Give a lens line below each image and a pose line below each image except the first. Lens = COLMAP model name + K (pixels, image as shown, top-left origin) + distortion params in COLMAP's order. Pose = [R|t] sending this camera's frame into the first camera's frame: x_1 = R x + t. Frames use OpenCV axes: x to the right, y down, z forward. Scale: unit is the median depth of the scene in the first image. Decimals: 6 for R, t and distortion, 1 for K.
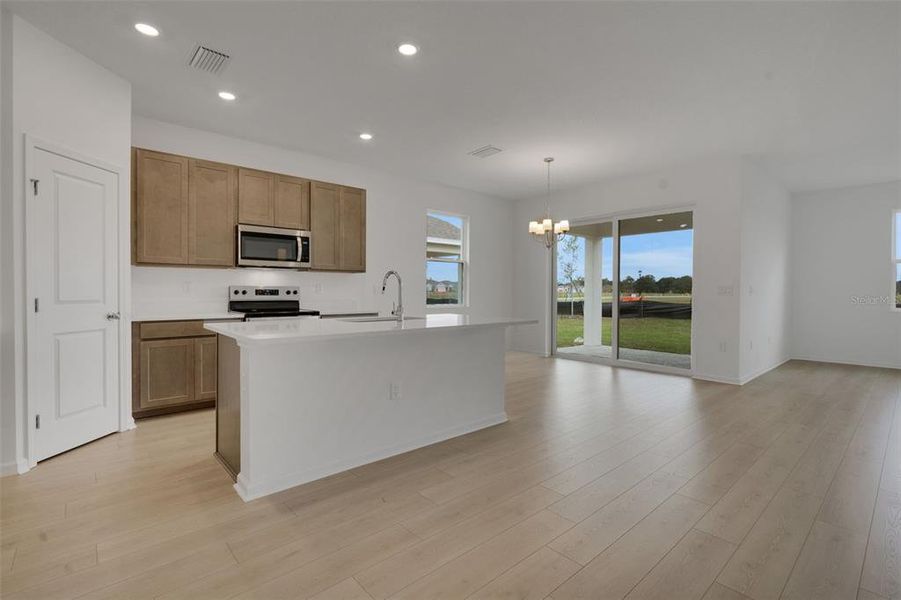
lens RADIAL K [[421.6, 0, 448.1], [0, 421.6, 296.5], [0, 0, 1]] dist [-0.015340, -0.000044]
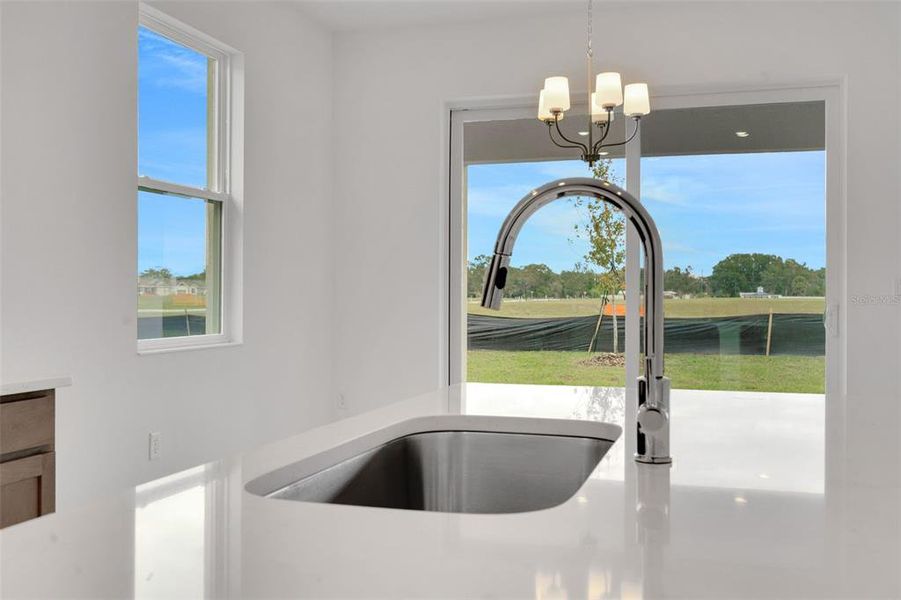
lens RADIAL K [[897.9, 0, 450.4], [0, 897.9, 297.1], [0, 0, 1]] dist [-0.021391, 0.000000]
pose [[0.823637, -0.007821, 0.567063, -0.232071], [0.012571, 0.999911, -0.004467, -0.005051], [-0.566978, 0.010808, 0.823662, 0.425740]]
